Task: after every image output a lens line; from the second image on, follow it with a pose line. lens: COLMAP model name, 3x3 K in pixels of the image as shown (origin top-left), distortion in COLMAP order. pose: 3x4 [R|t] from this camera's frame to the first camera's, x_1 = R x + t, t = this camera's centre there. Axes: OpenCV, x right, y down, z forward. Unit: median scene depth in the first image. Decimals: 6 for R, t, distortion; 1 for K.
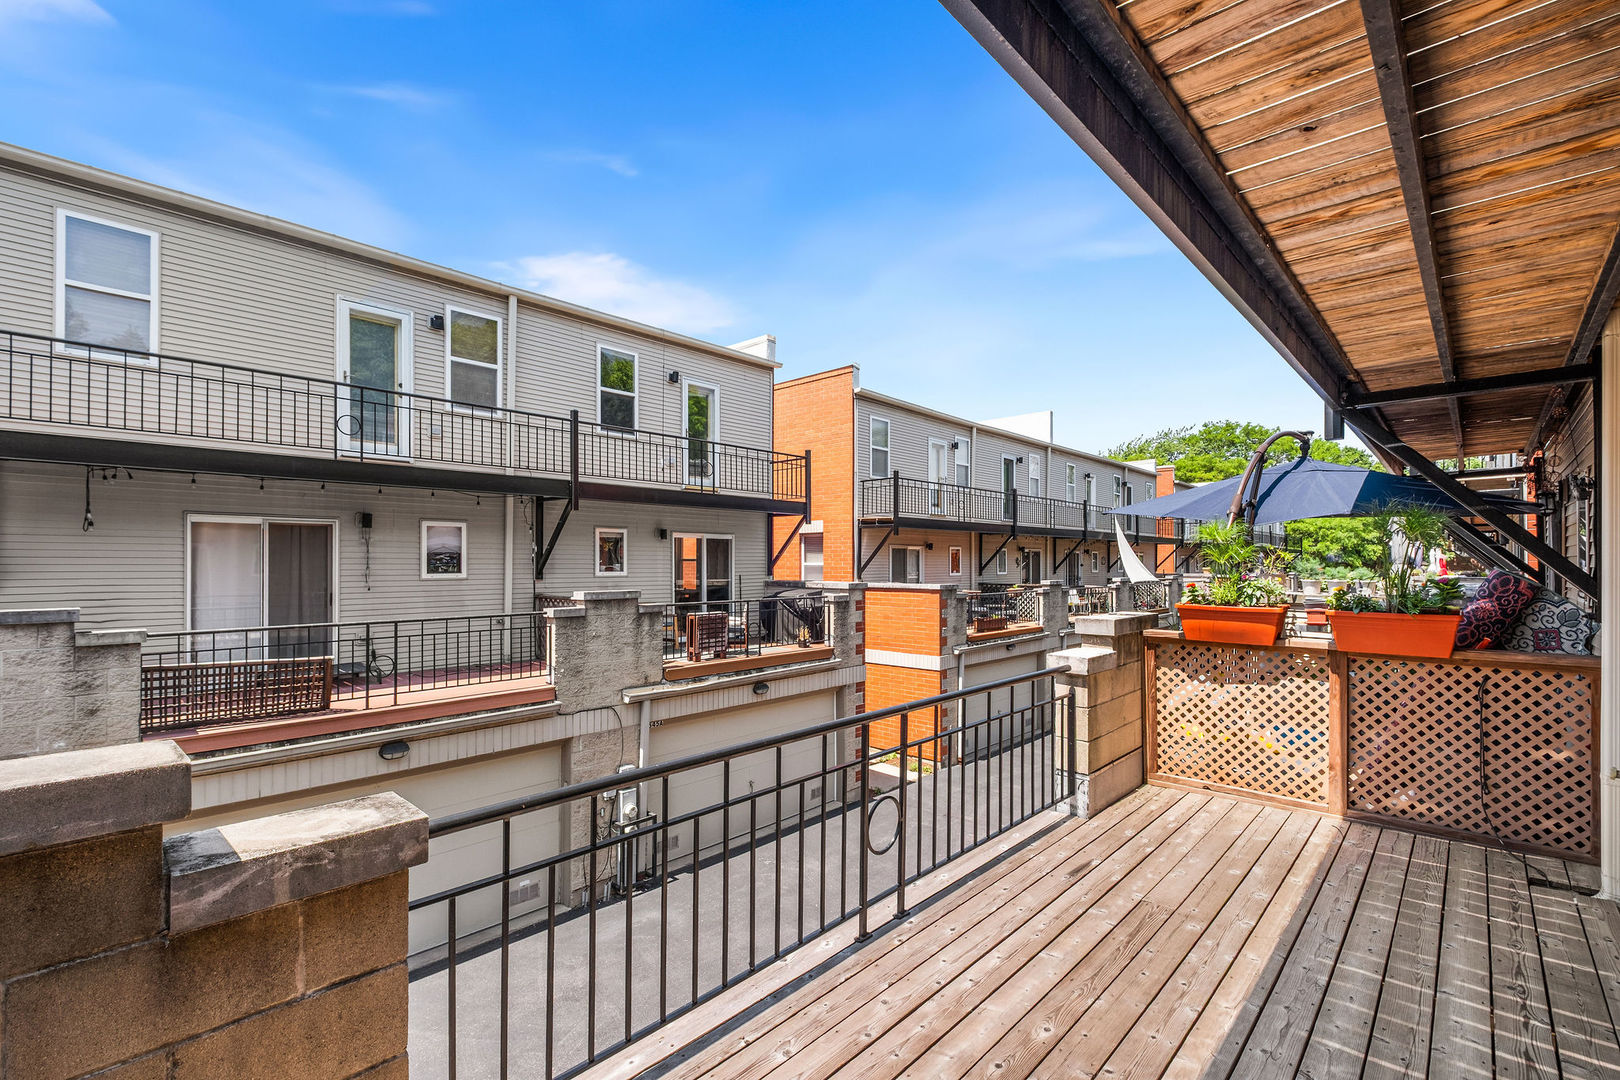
lens RADIAL K [[707.0, 0, 806.9], [0, 707.0, 556.6], [0, 0, 1]] dist [0.001210, -0.000215]
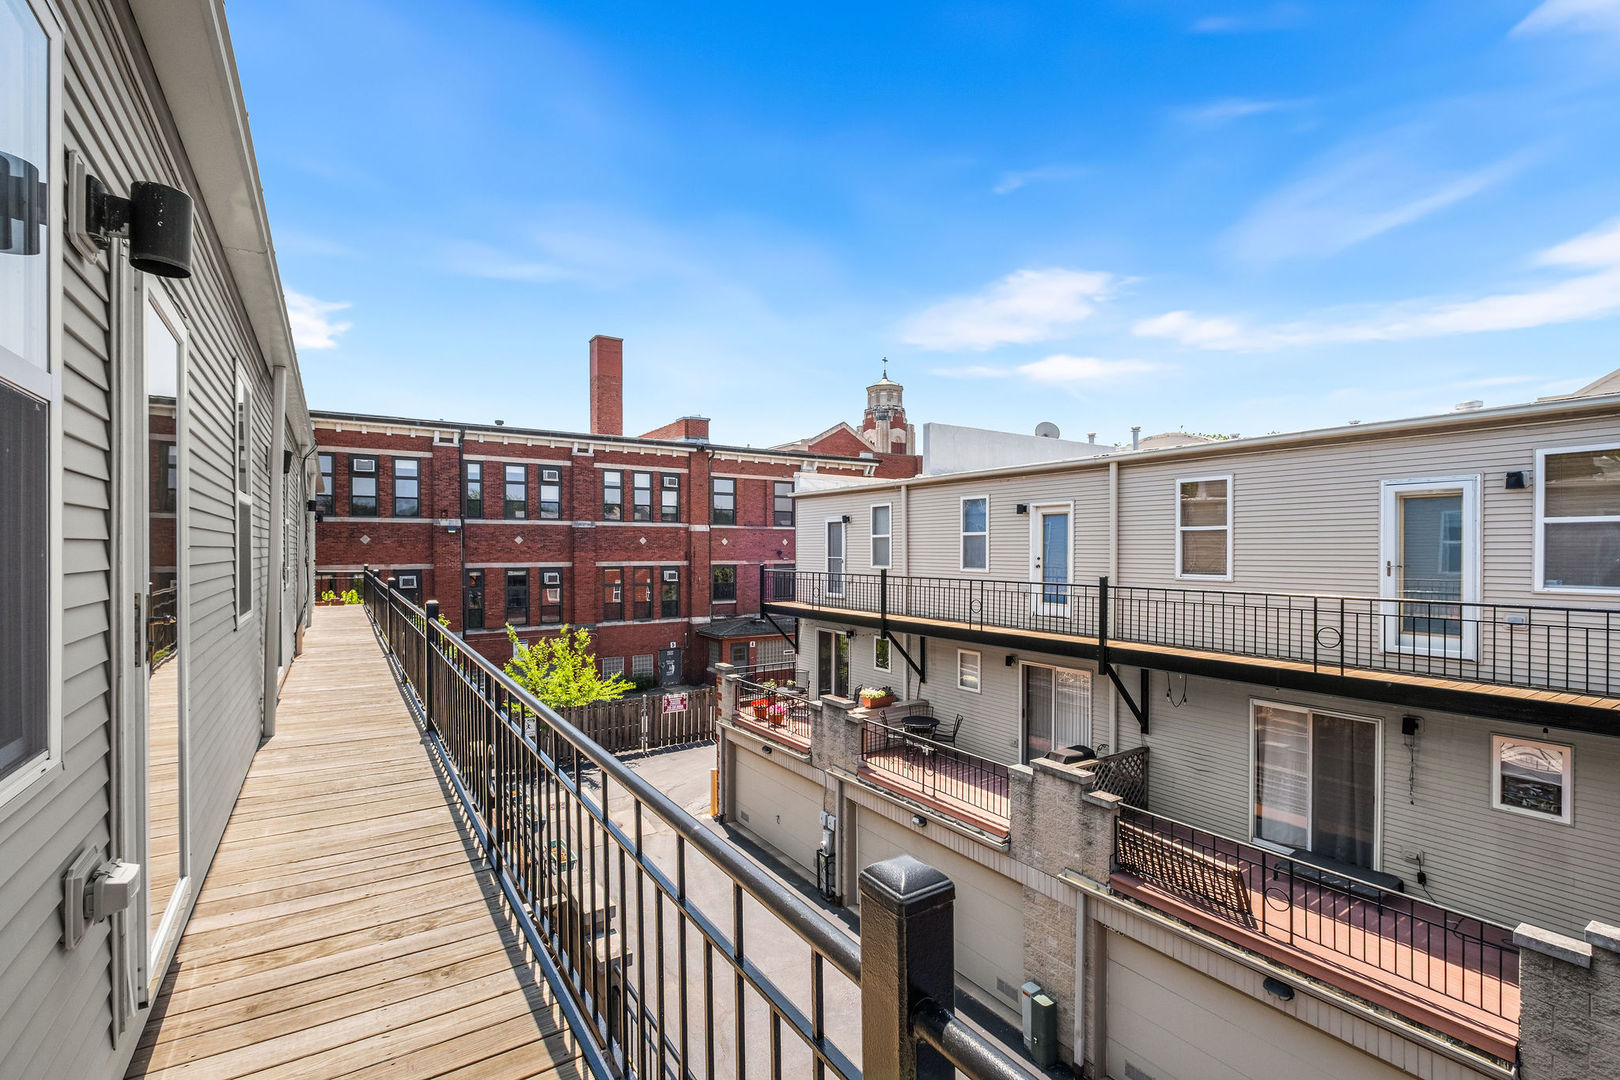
lens RADIAL K [[737.3, 0, 810.0], [0, 737.3, 540.0], [0, 0, 1]] dist [-0.008410, -0.000691]
pose [[-0.237700, 0.004401, -0.971329, 0.493008], [0.007051, 0.999971, 0.002805, -0.316671], [0.971313, -0.006183, -0.237725, 0.521664]]
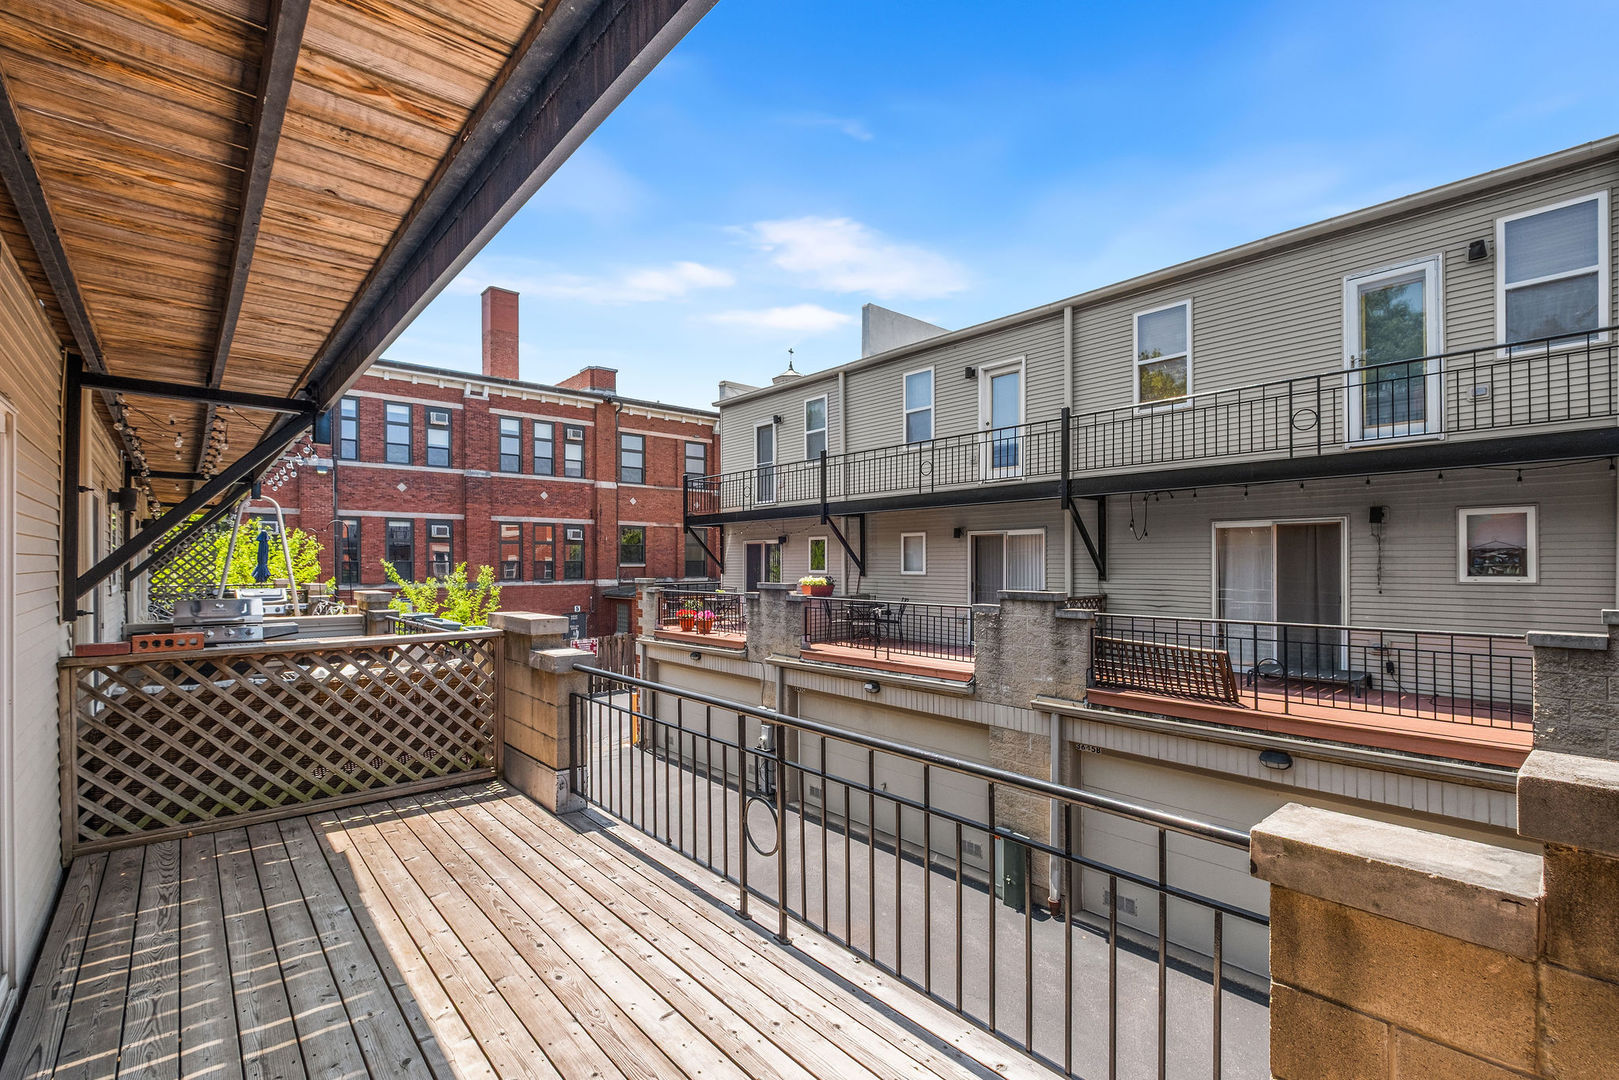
lens RADIAL K [[734.6, 0, 812.0], [0, 734.6, 560.1], [0, 0, 1]] dist [-0.000592, -0.004022]
pose [[-0.097368, -0.003748, -0.995241, 0.395533], [0.009989, 0.999939, -0.004743, 0.003313], [0.995198, -0.010403, -0.097325, 0.410101]]
